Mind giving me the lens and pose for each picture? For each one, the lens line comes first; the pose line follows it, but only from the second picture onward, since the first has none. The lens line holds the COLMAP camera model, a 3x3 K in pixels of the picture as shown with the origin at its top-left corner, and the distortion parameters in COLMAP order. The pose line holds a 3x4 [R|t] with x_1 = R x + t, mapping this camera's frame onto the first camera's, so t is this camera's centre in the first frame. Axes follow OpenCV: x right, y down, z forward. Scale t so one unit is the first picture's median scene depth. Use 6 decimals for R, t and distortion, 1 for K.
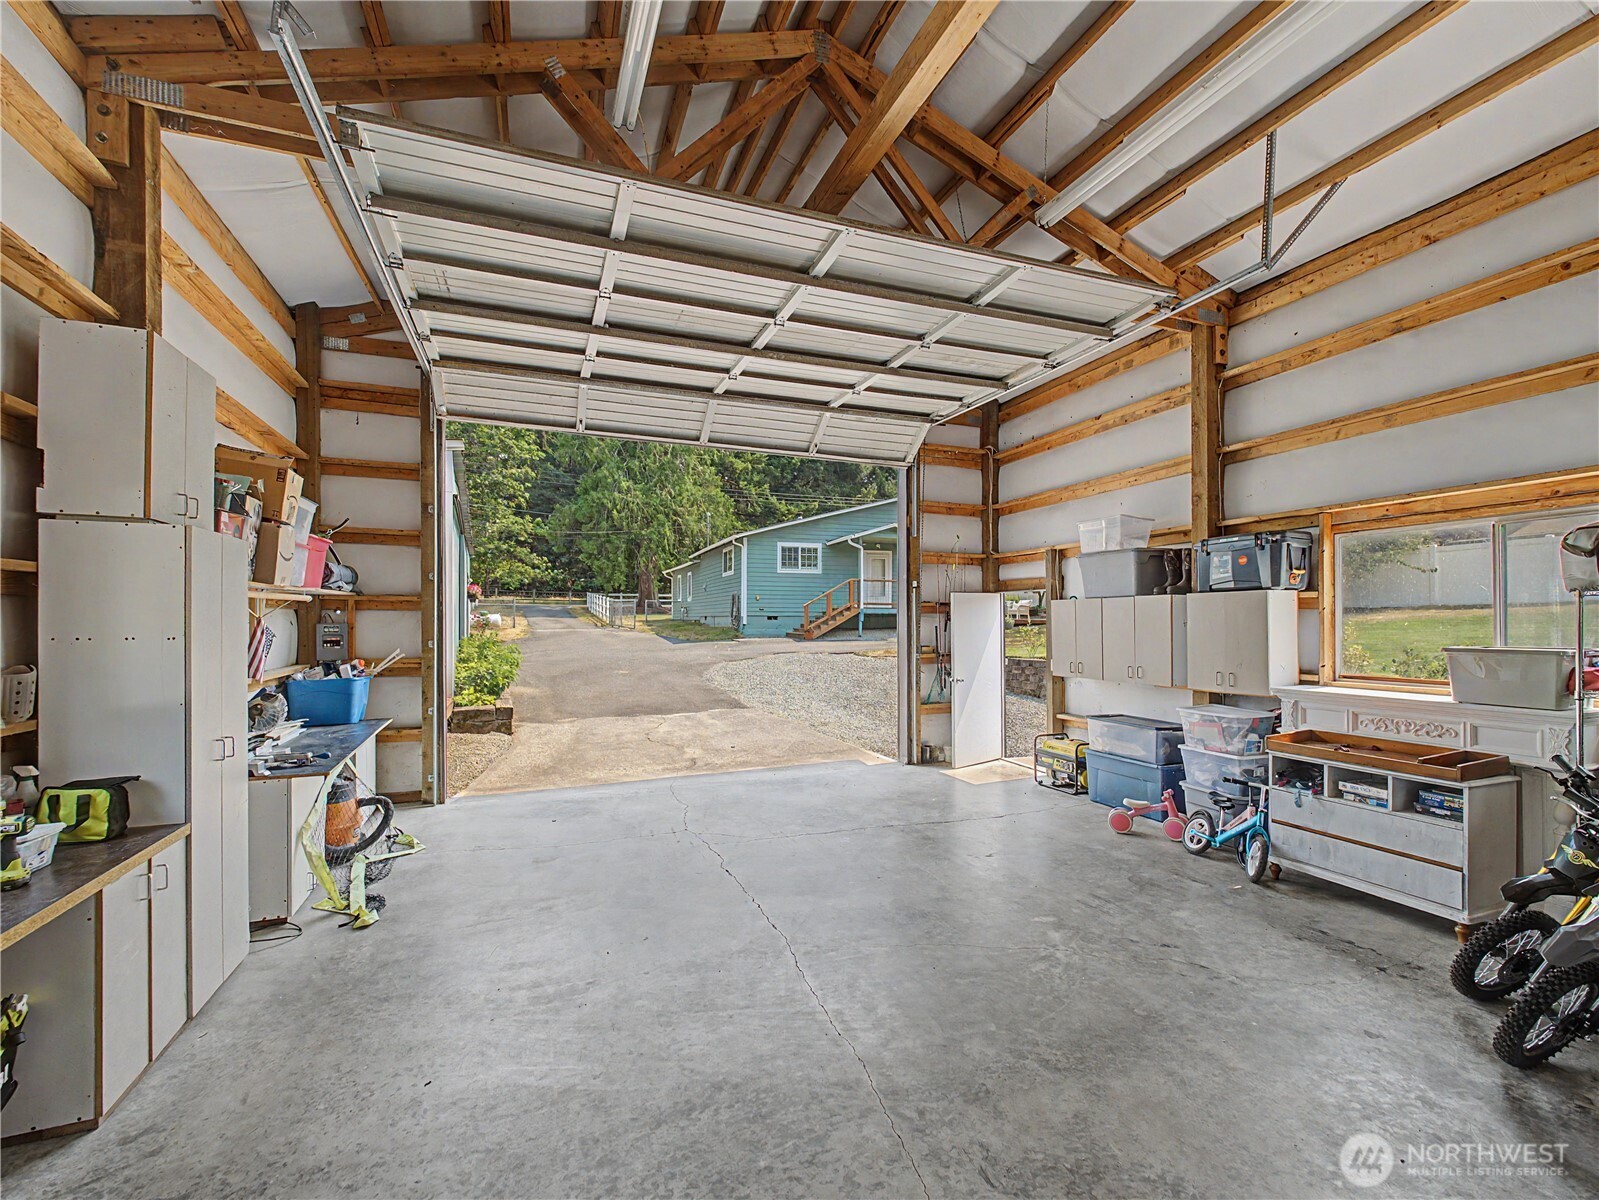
lens RADIAL K [[700.5, 0, 795.9], [0, 700.5, 606.8], [0, 0, 1]] dist [-0.010570, -0.000406]
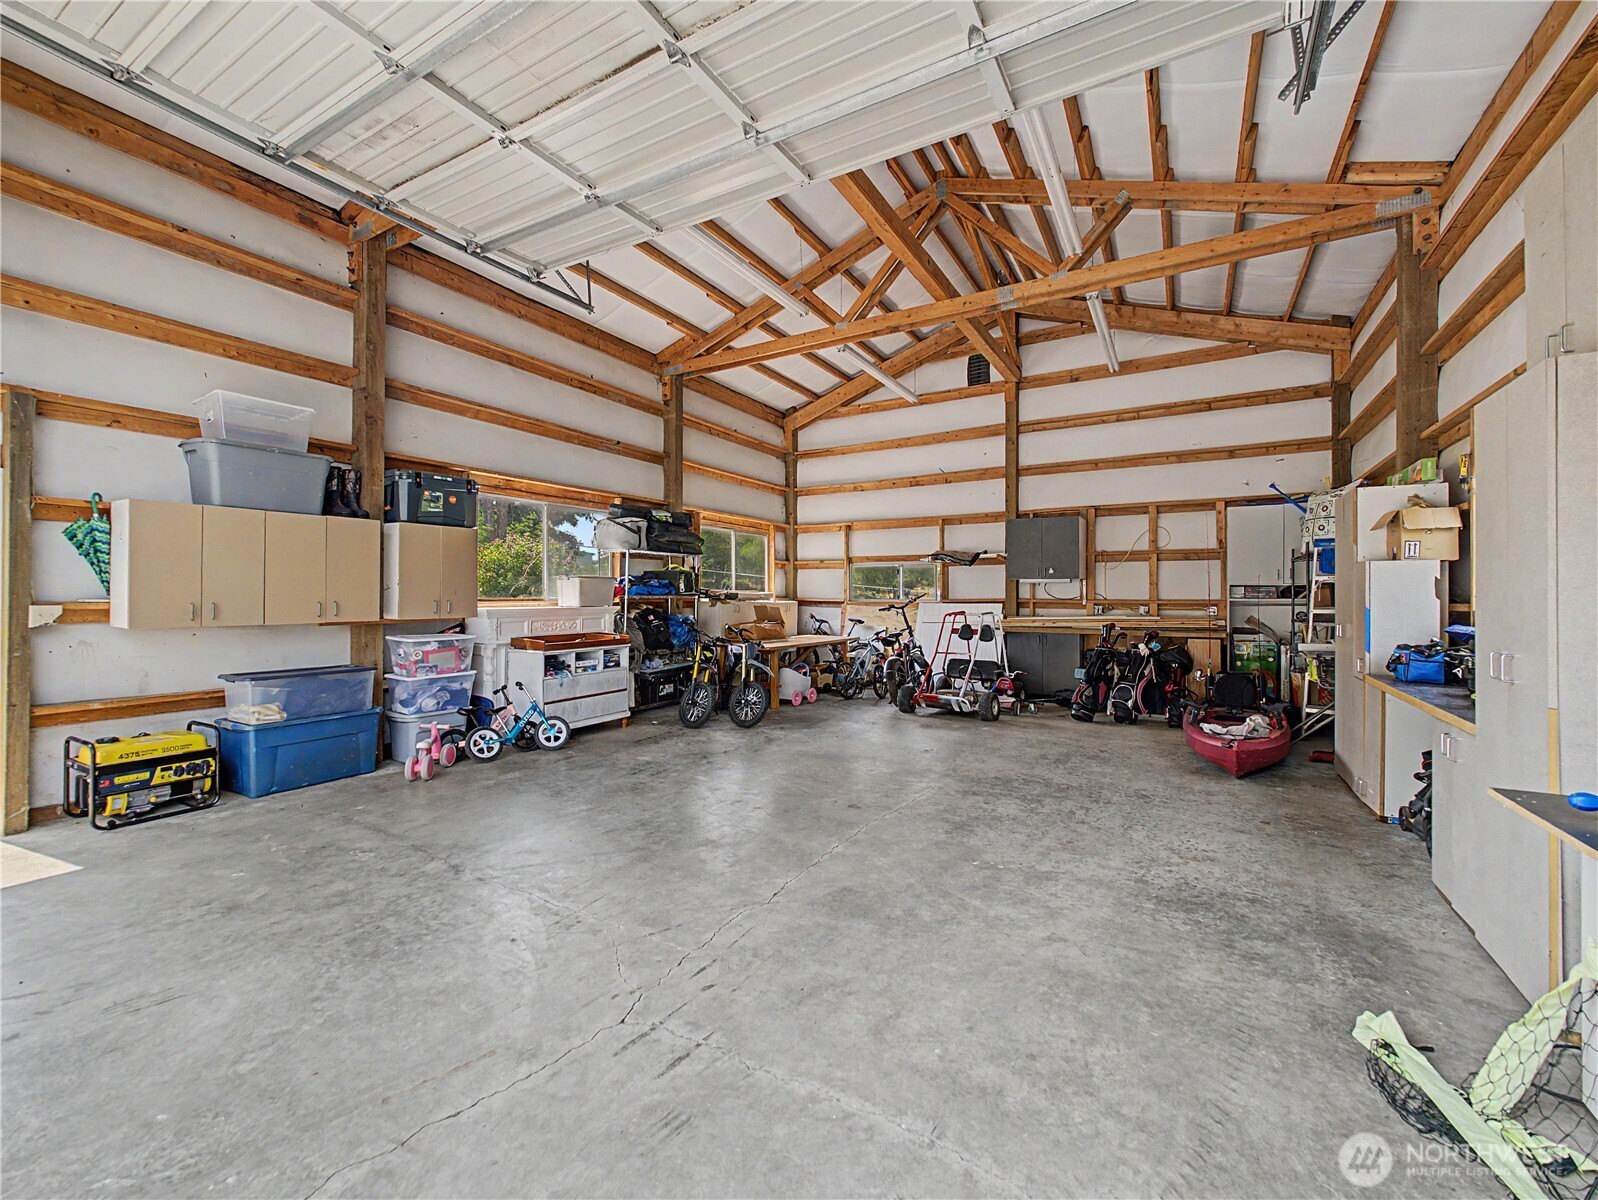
lens RADIAL K [[700.0, 0, 790.9], [0, 700.0, 605.2], [0, 0, 1]] dist [-0.010570, -0.000406]
pose [[-0.623848, -0.000323, 0.781546, -0.532916], [-0.031585, 0.999193, -0.024799, 0.099380], [-0.780907, -0.040156, -0.623355, 1.211352]]
